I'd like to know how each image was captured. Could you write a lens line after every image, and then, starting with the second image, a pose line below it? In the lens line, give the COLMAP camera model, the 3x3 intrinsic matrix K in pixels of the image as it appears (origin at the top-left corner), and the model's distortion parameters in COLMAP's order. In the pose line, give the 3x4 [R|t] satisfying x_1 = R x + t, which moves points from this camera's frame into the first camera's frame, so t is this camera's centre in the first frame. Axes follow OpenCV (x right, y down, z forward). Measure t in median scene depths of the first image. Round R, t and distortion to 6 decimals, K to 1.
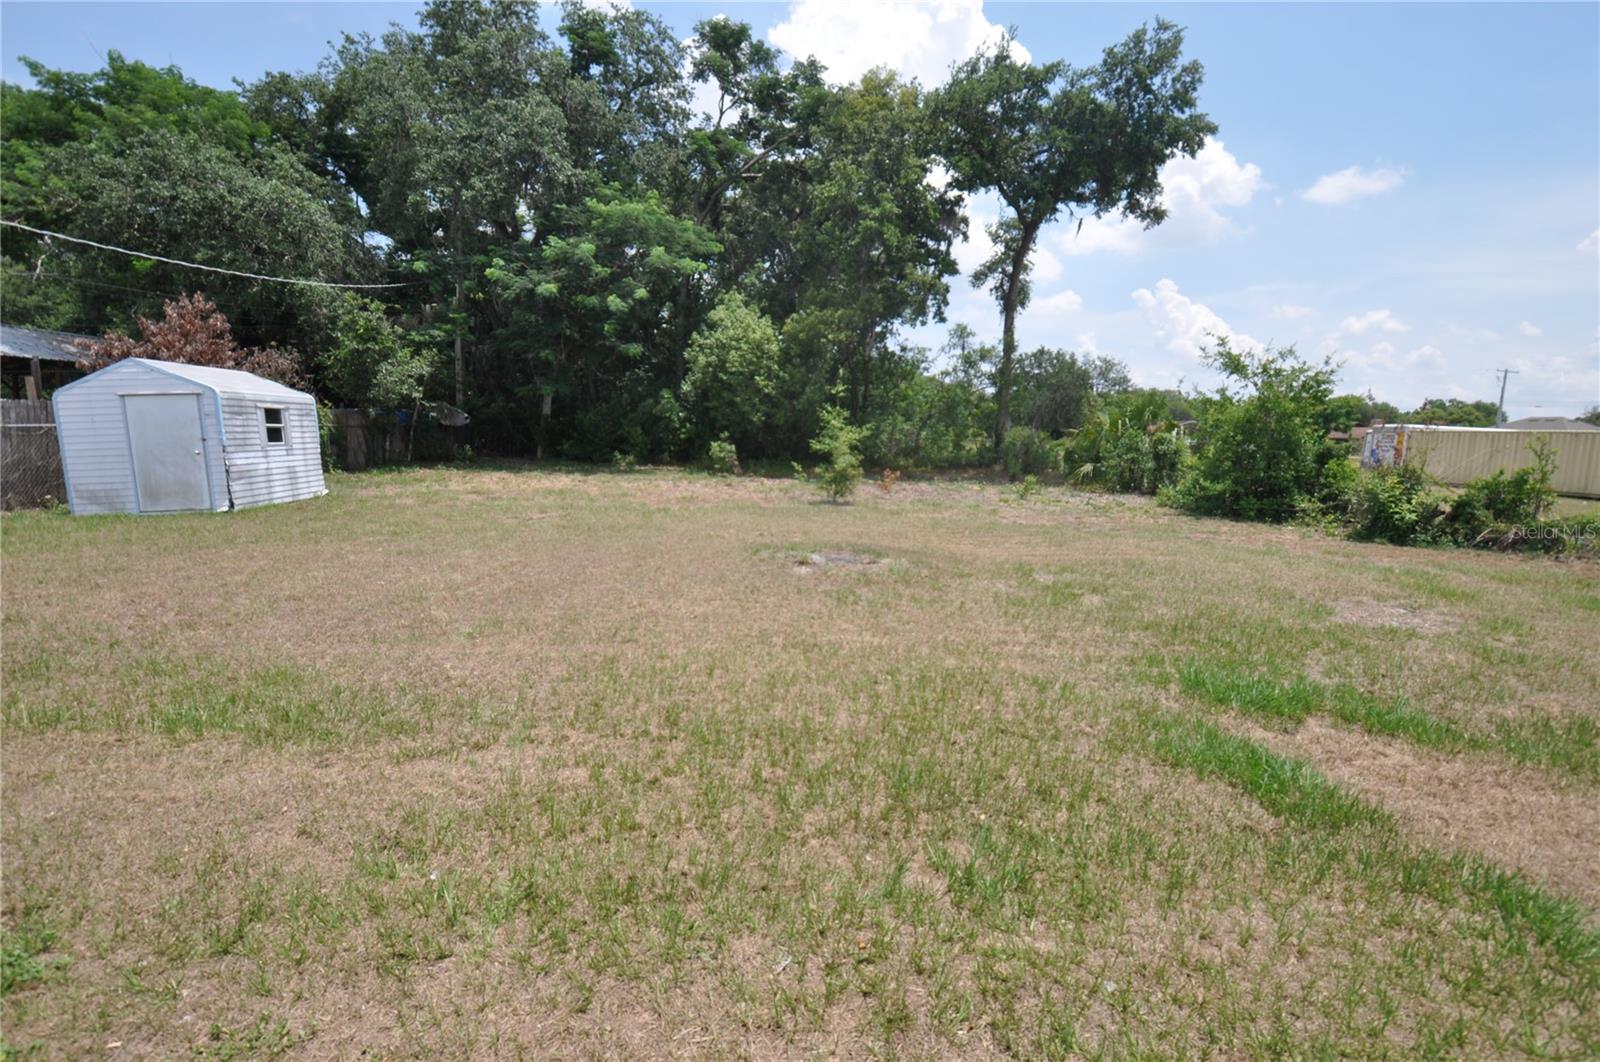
lens RADIAL K [[704.5, 0, 800.0], [0, 704.5, 531.0], [0, 0, 1]] dist [0.001478, -0.025179]
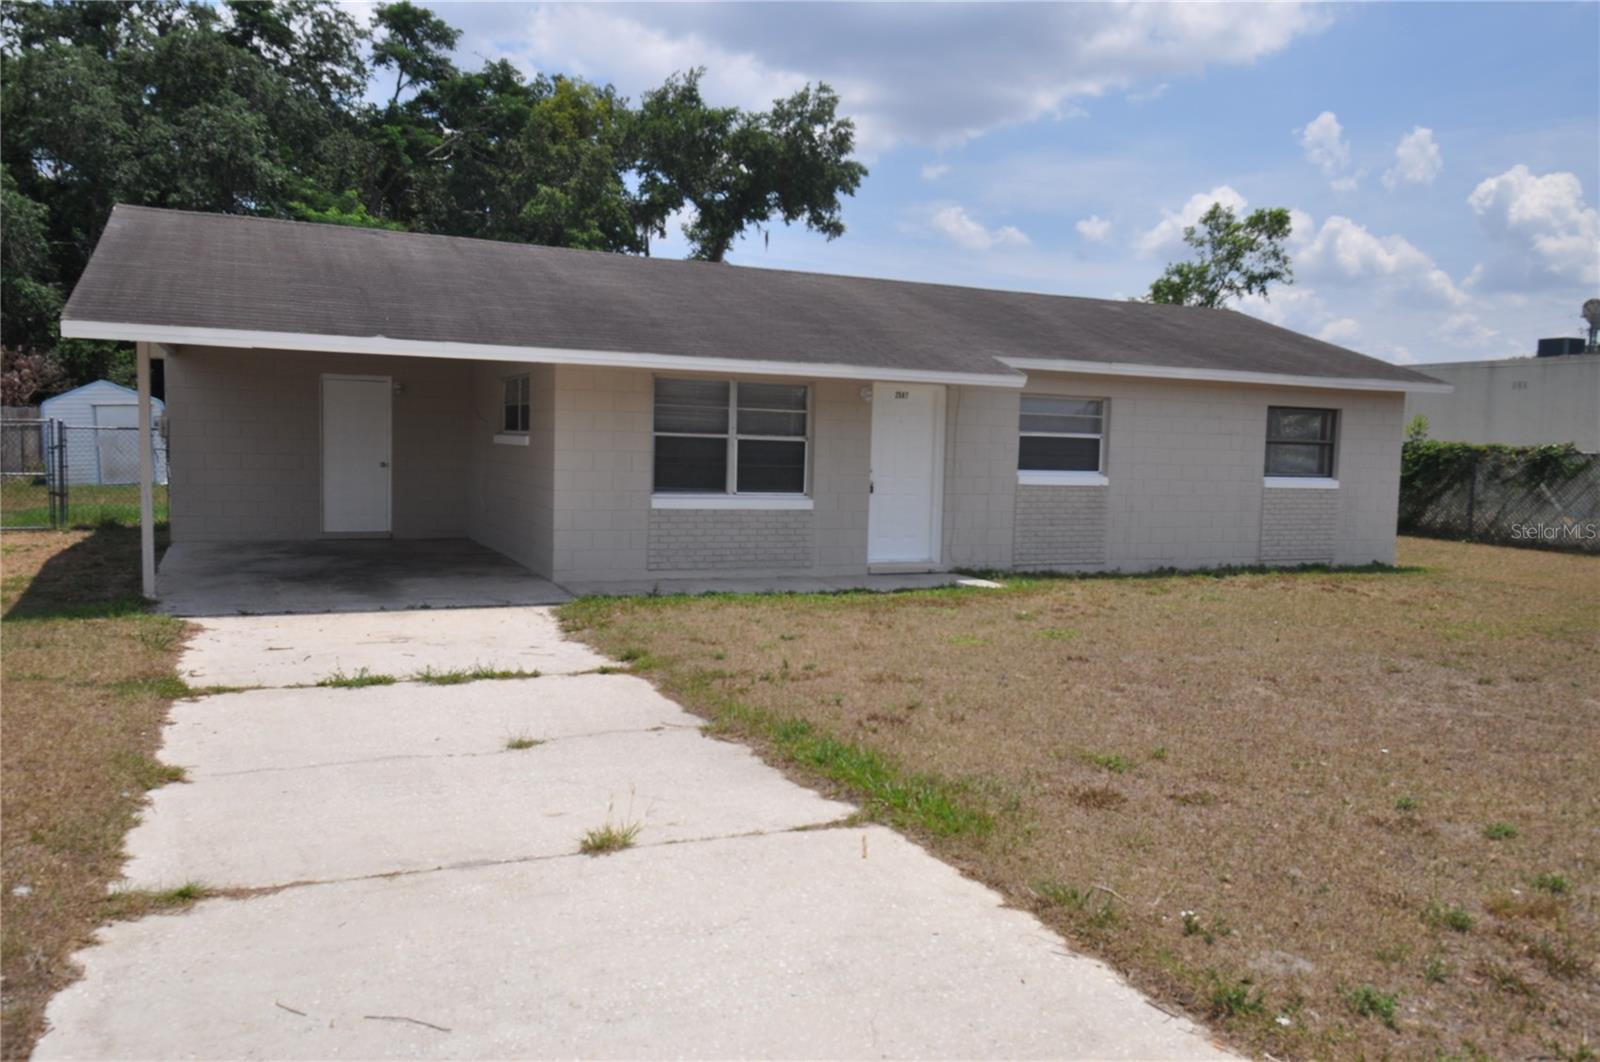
lens RADIAL K [[1150.0, 0, 800.0], [0, 1150.0, 531.0], [0, 0, 1]] dist [0.020878, -0.021337]
pose [[0.943788, -0.035180, 0.328675, -0.144147], [0.052604, 0.997634, -0.044269, 0.089994], [-0.326340, 0.059070, 0.943405, -0.632253]]
